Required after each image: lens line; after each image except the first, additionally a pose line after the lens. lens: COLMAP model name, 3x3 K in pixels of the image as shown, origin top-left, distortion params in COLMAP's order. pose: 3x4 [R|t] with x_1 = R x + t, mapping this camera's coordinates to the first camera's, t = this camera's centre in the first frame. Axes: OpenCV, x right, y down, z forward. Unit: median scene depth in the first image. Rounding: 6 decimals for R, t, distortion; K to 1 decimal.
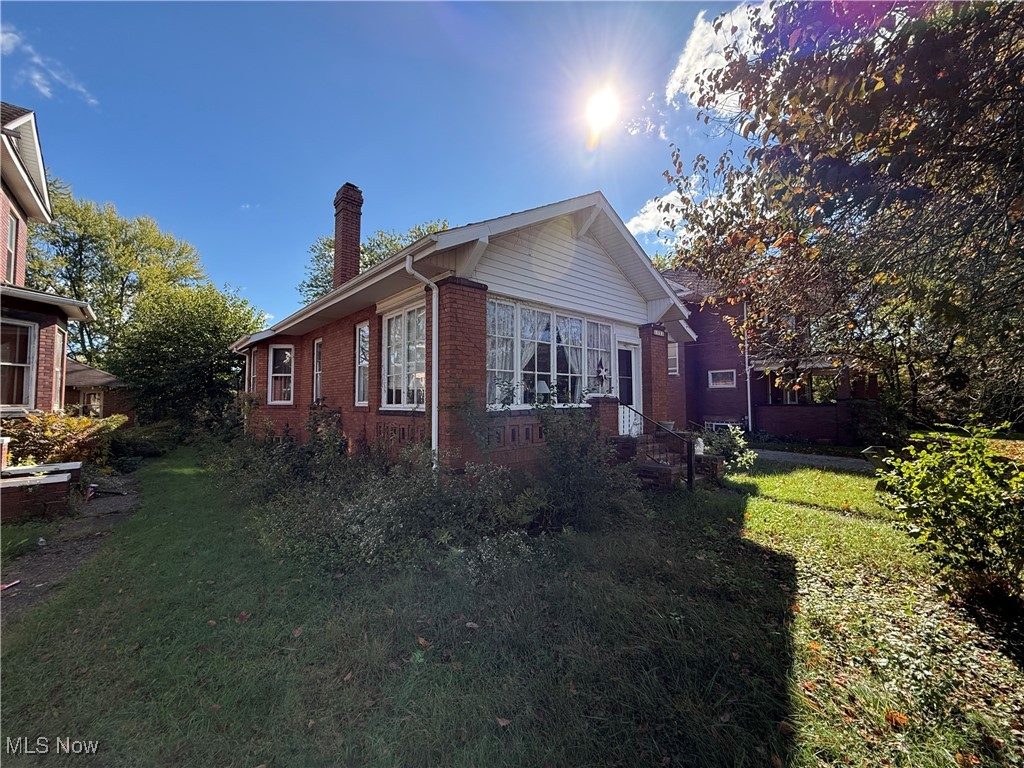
lens RADIAL K [[407.0, 0, 518.3], [0, 407.0, 384.8], [0, 0, 1]] dist [0.001200, 0.000170]
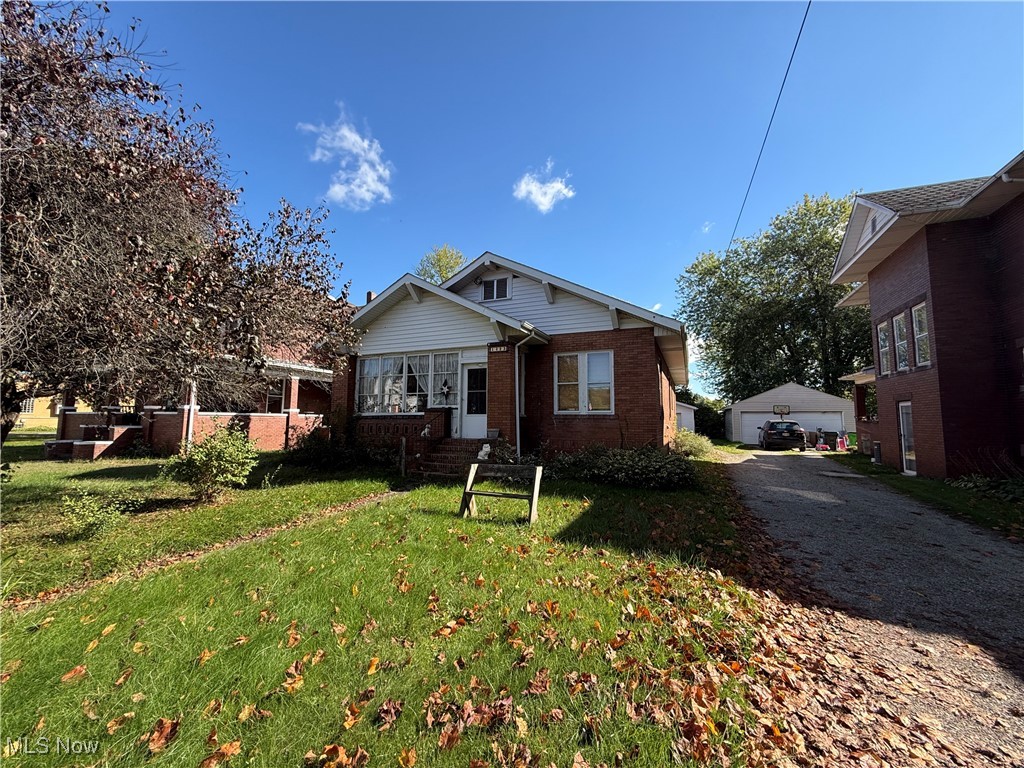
lens RADIAL K [[407.0, 0, 505.6], [0, 407.0, 381.4], [0, 0, 1]] dist [0.001200, 0.000170]
pose [[0.405104, -0.066938, -0.911817, 1.526842], [0.036760, 0.997702, -0.056911, 0.027635], [0.913531, -0.010463, 0.406634, 0.631573]]
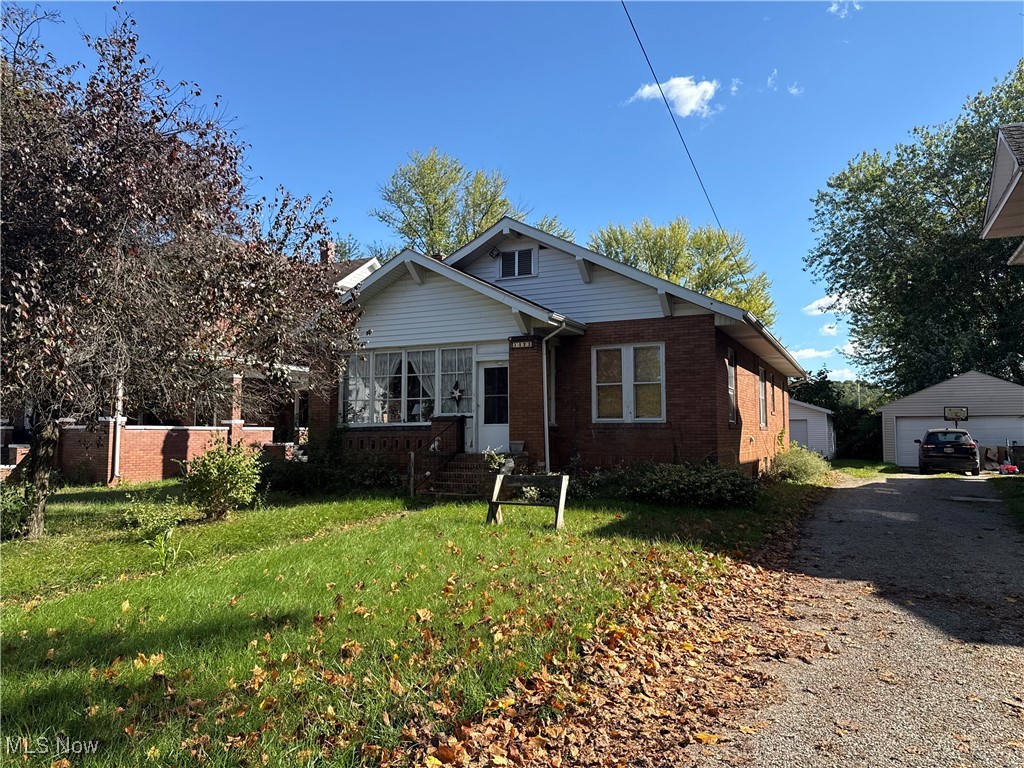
lens RADIAL K [[725.2, 0, 510.6], [0, 725.2, 382.5], [0, 0, 1]] dist [0.060046, -0.029132]
pose [[0.377161, -0.050553, -0.924767, 2.062450], [0.047706, 0.998244, -0.035113, 0.015245], [0.924918, -0.030874, 0.378911, 0.397379]]
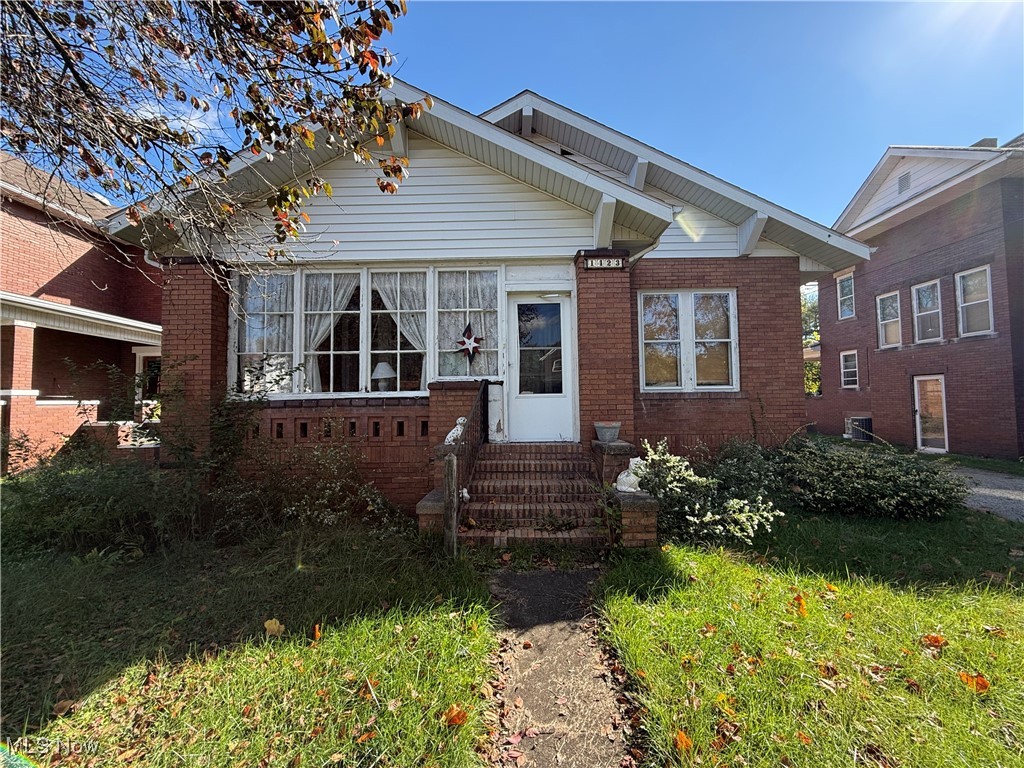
lens RADIAL K [[407.0, 0, 512.0], [0, 407.0, 382.4], [0, 0, 1]] dist [0.001200, 0.000170]
pose [[0.736288, -0.022098, -0.676307, 0.701393], [0.037498, 0.999263, 0.008173, 0.029424], [0.675628, -0.031378, 0.736574, 0.558864]]
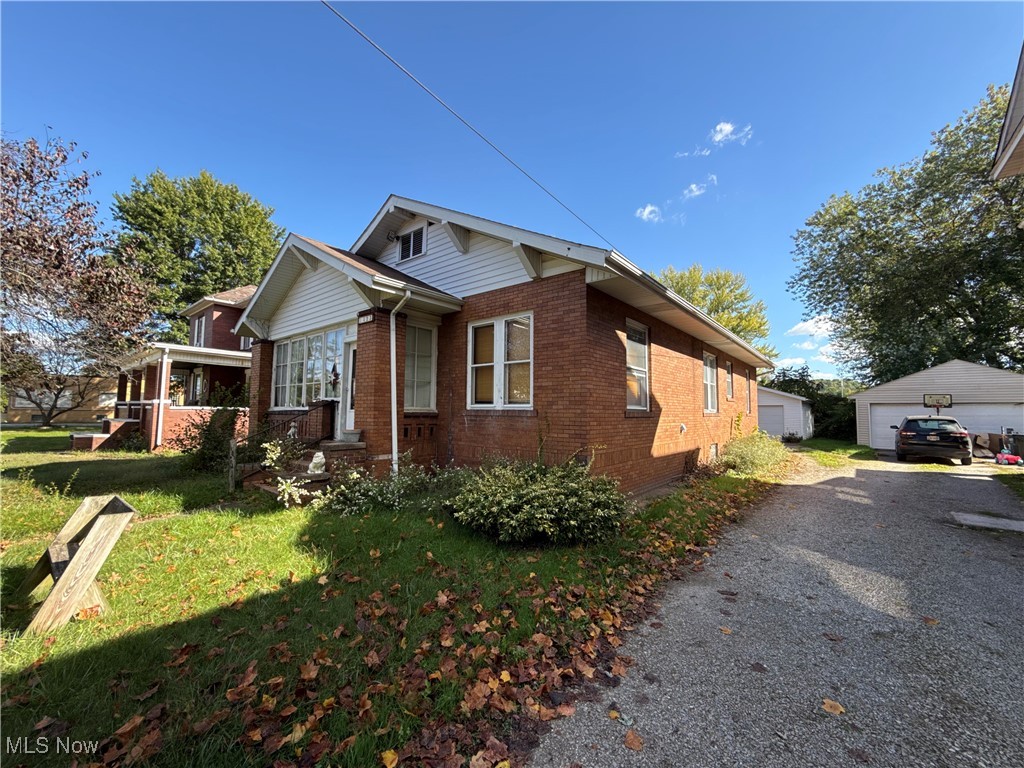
lens RADIAL K [[407.0, 0, 513.9], [0, 407.0, 374.7], [0, 0, 1]] dist [0.001200, 0.000170]
pose [[0.146392, -0.069863, -0.986756, 1.310744], [0.043285, 0.997000, -0.064167, 0.051108], [0.988279, -0.033319, 0.148977, 1.305569]]
